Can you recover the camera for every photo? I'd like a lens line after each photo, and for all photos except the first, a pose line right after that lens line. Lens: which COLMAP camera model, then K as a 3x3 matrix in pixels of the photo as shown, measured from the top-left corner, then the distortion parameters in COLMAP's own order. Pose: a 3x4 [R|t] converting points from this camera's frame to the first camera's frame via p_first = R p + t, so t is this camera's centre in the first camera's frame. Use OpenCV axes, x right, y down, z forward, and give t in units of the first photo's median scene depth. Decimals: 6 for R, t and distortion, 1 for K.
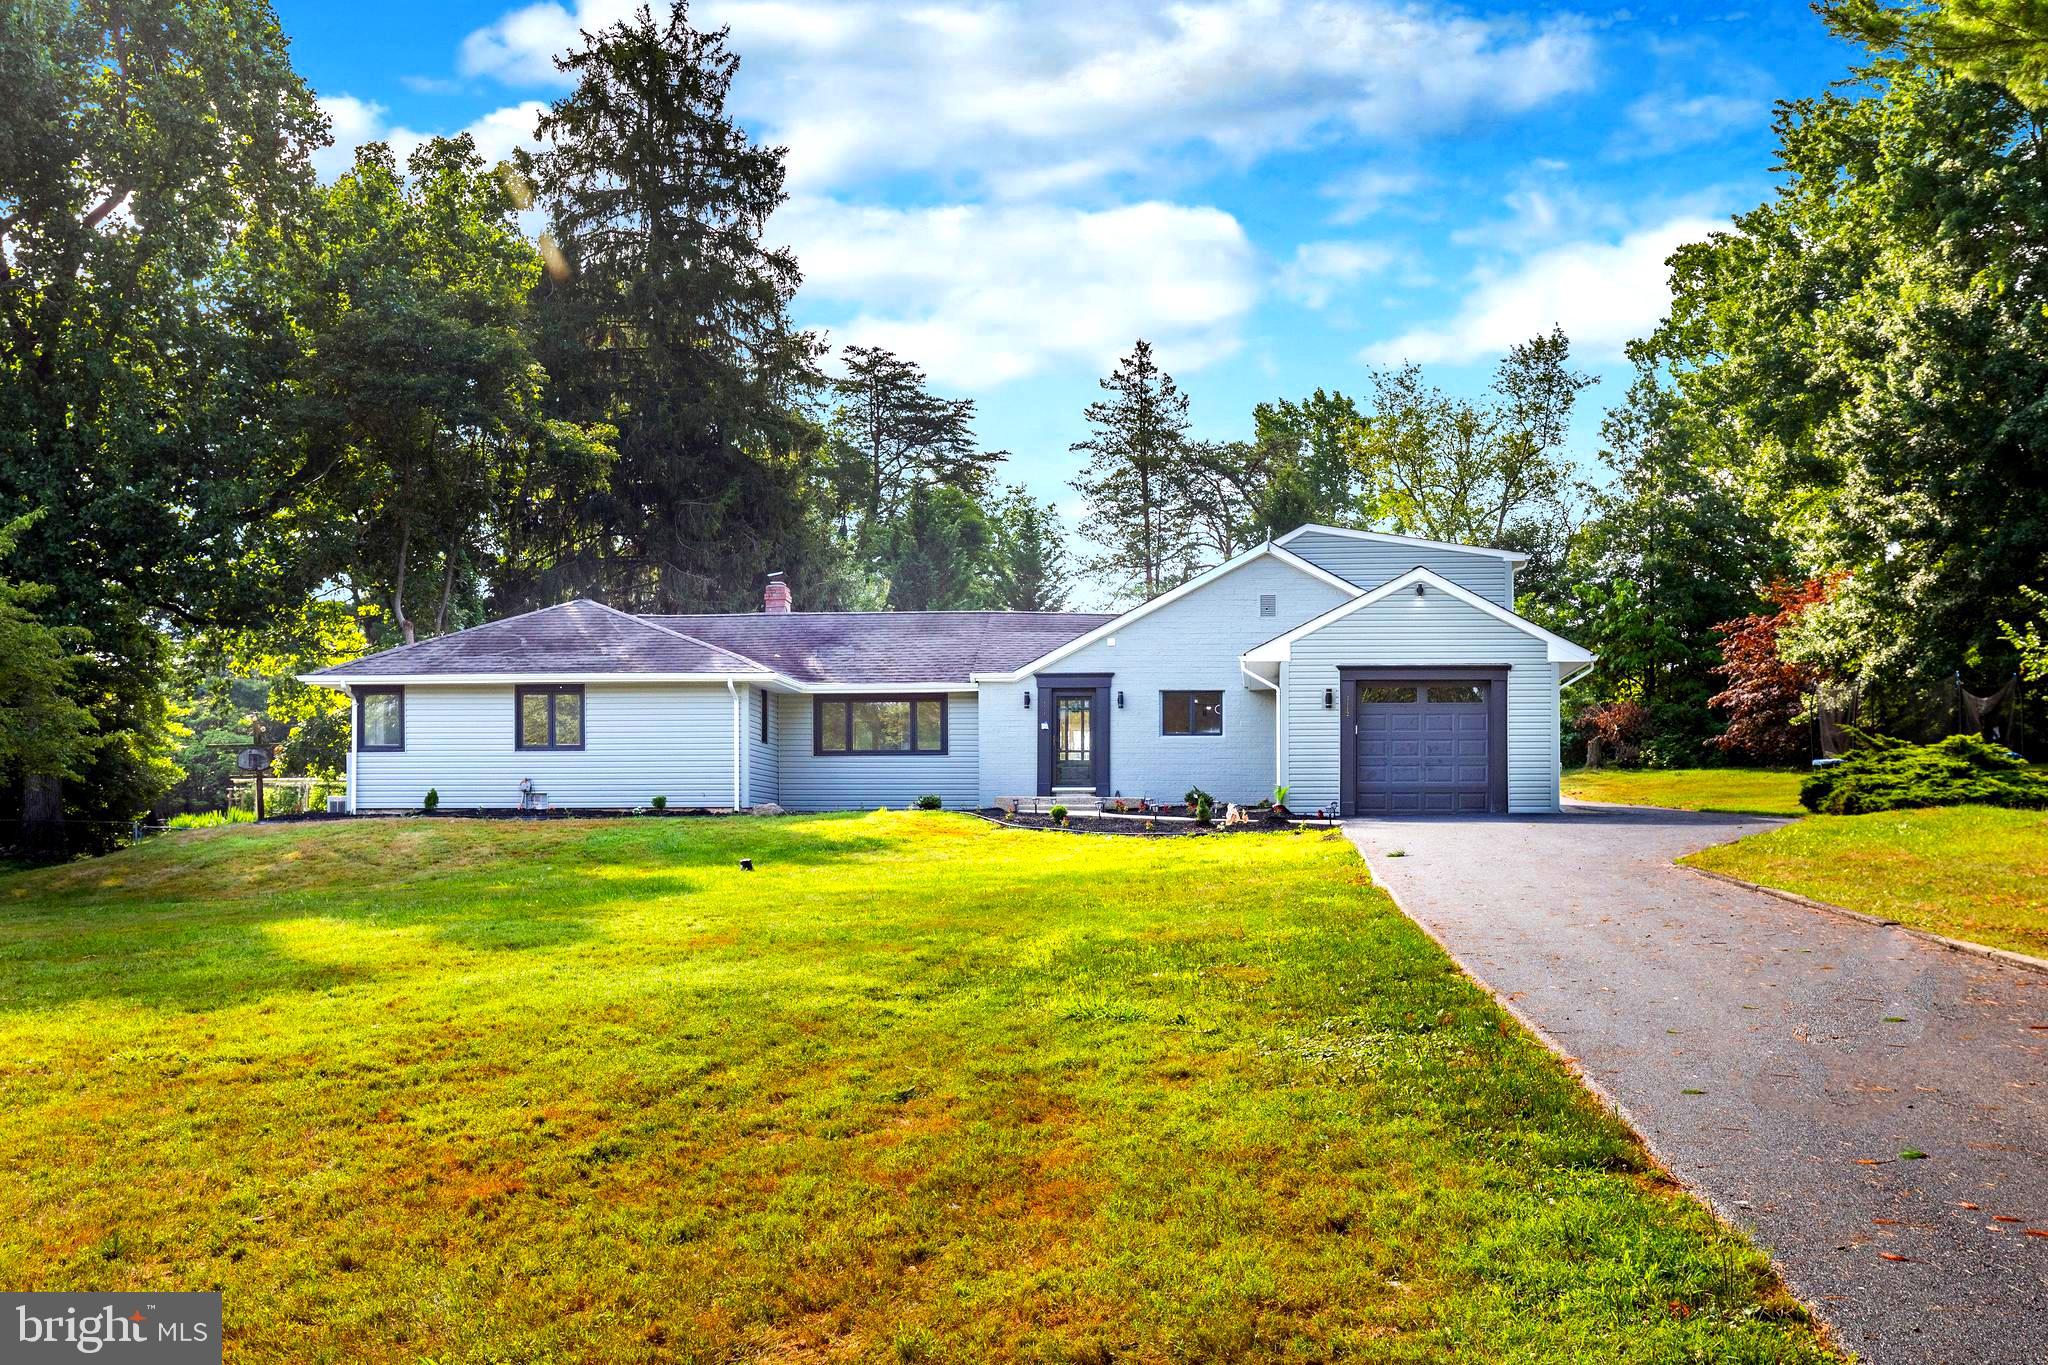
lens RADIAL K [[2110.8, 0, 1024.0], [0, 2110.8, 682.5], [0, 0, 1]] dist [-0.010919, -0.007605]
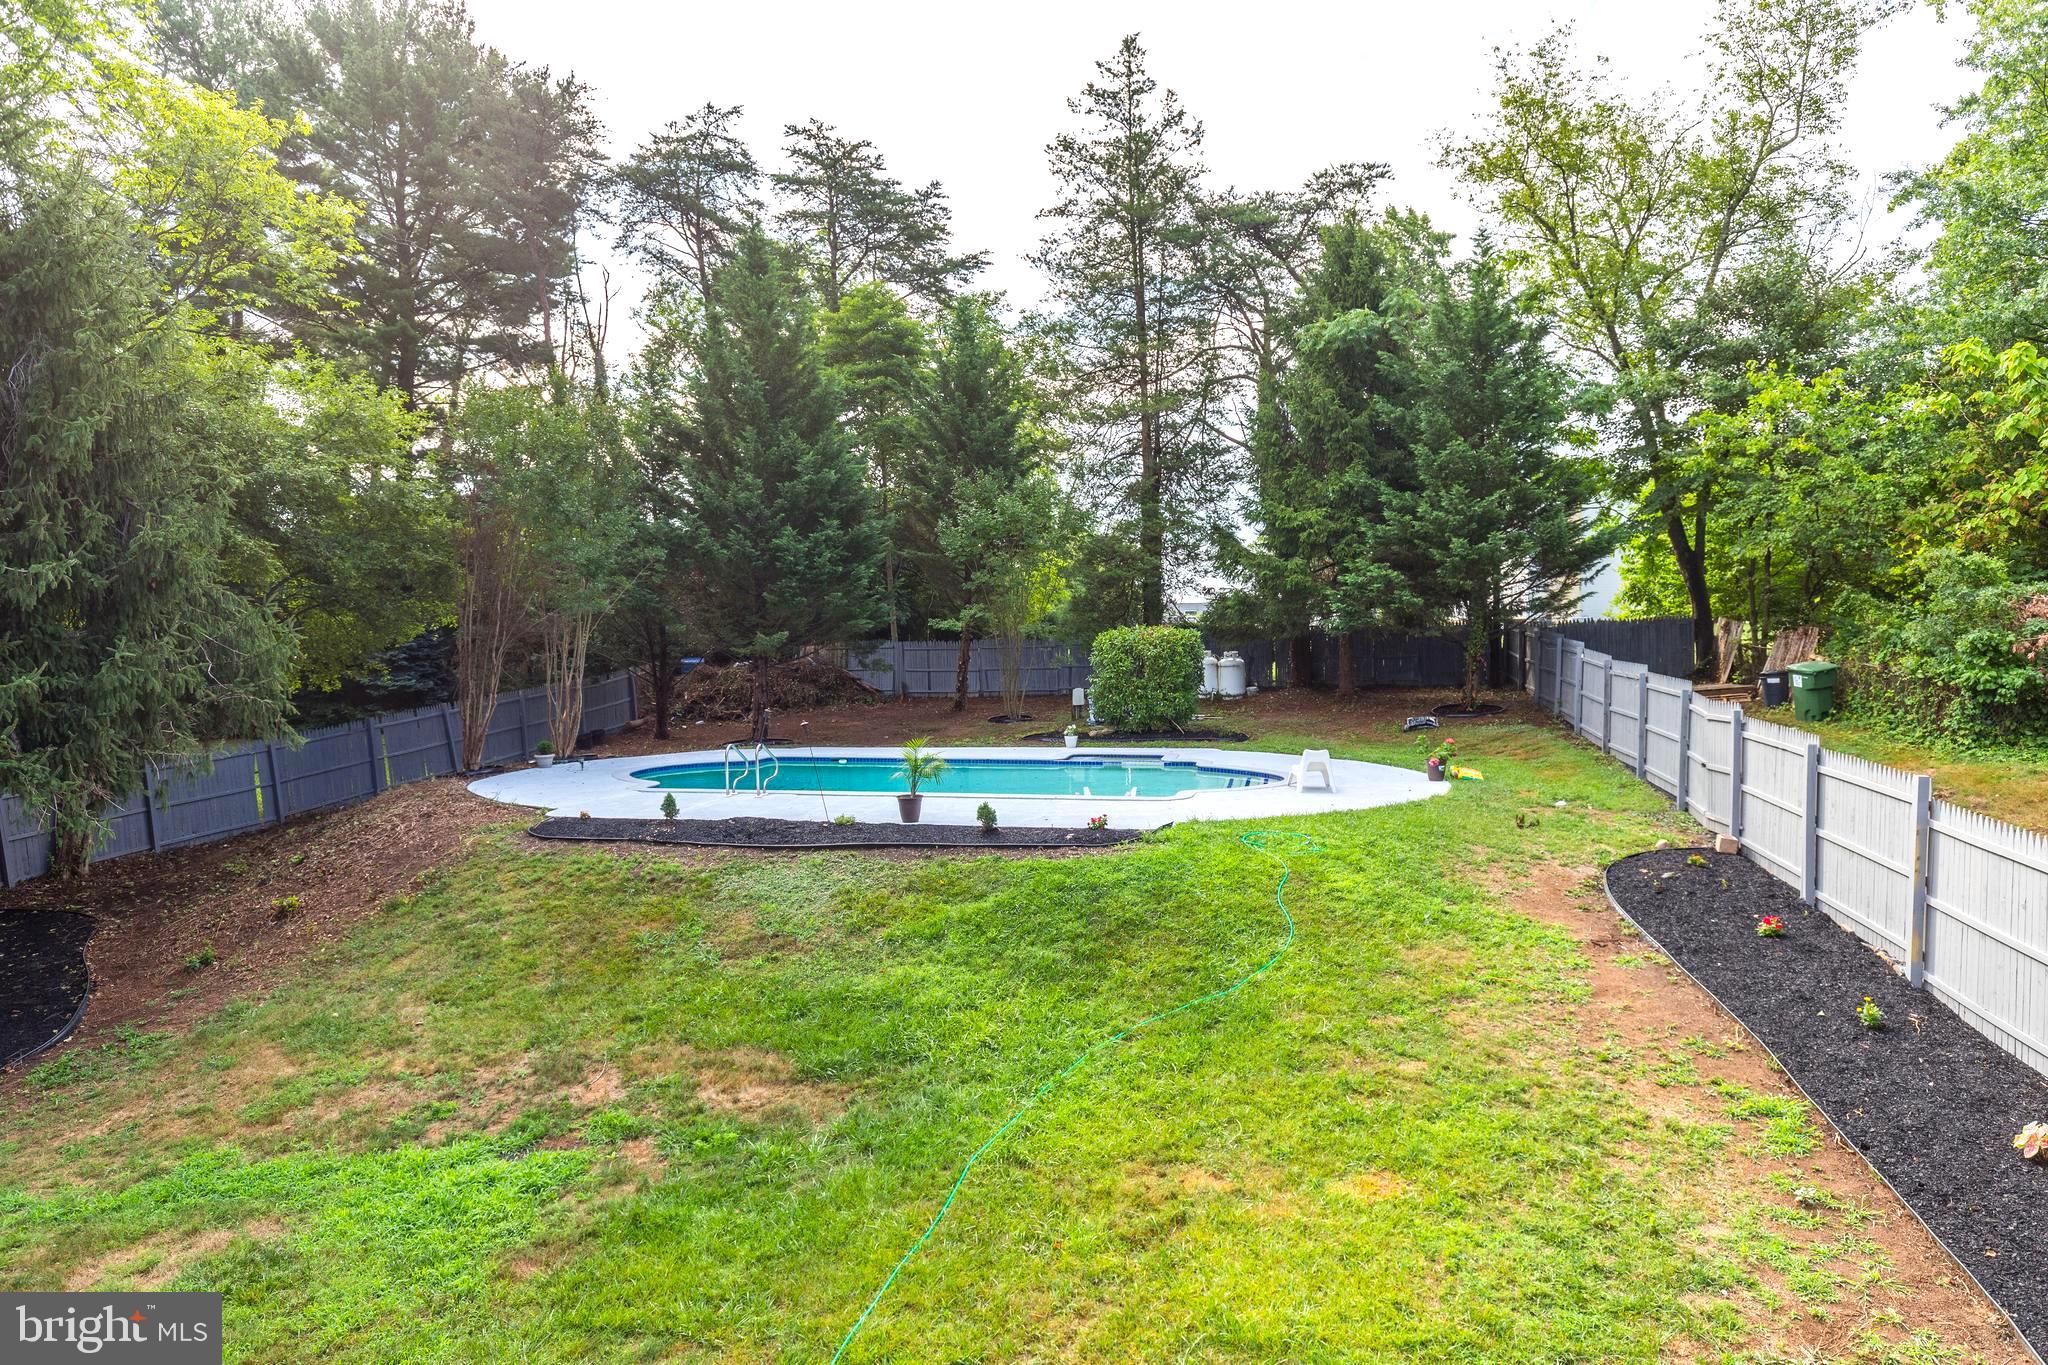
lens RADIAL K [[1285.2, 0, 1024.0], [0, 1285.2, 682.5], [0, 0, 1]] dist [-0.003052, -0.000962]
pose [[0.991359, -0.013247, -0.130506, 0.071797], [0.029822, 0.991597, 0.125881, -0.010771], [0.127742, -0.128685, 0.983424, 0.561286]]
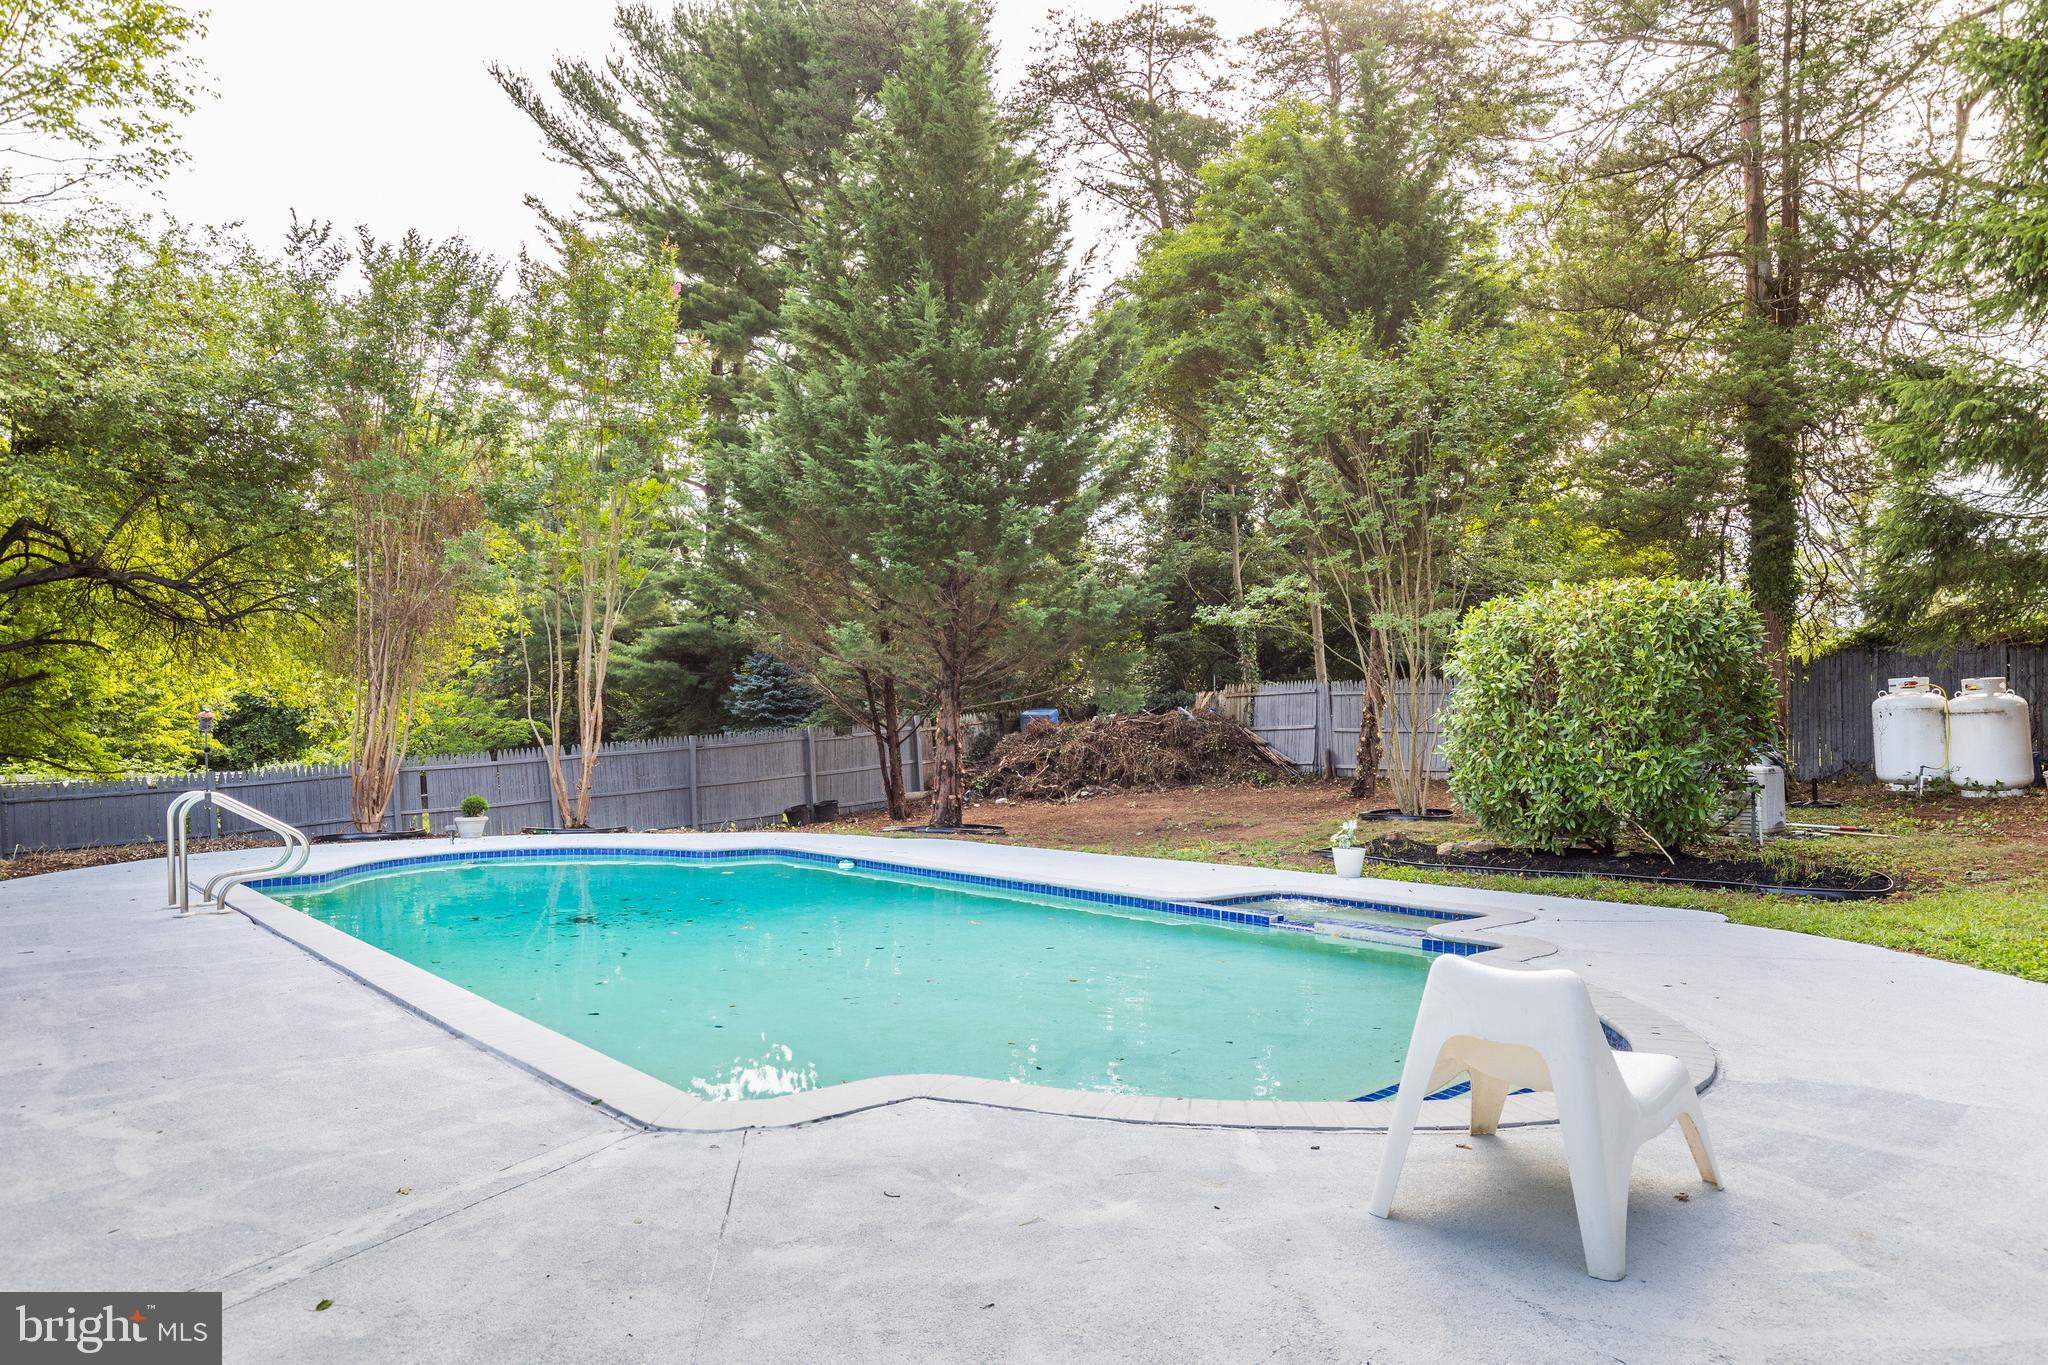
lens RADIAL K [[1235.5, 0, 1024.0], [0, 1235.5, 682.5], [0, 0, 1]] dist [0.029886, -0.000219]
pose [[0.704914, -0.039310, -0.708203, 0.114983], [0.062162, 0.998045, 0.006476, 0.028958], [0.706564, -0.048588, 0.705979, 0.797413]]
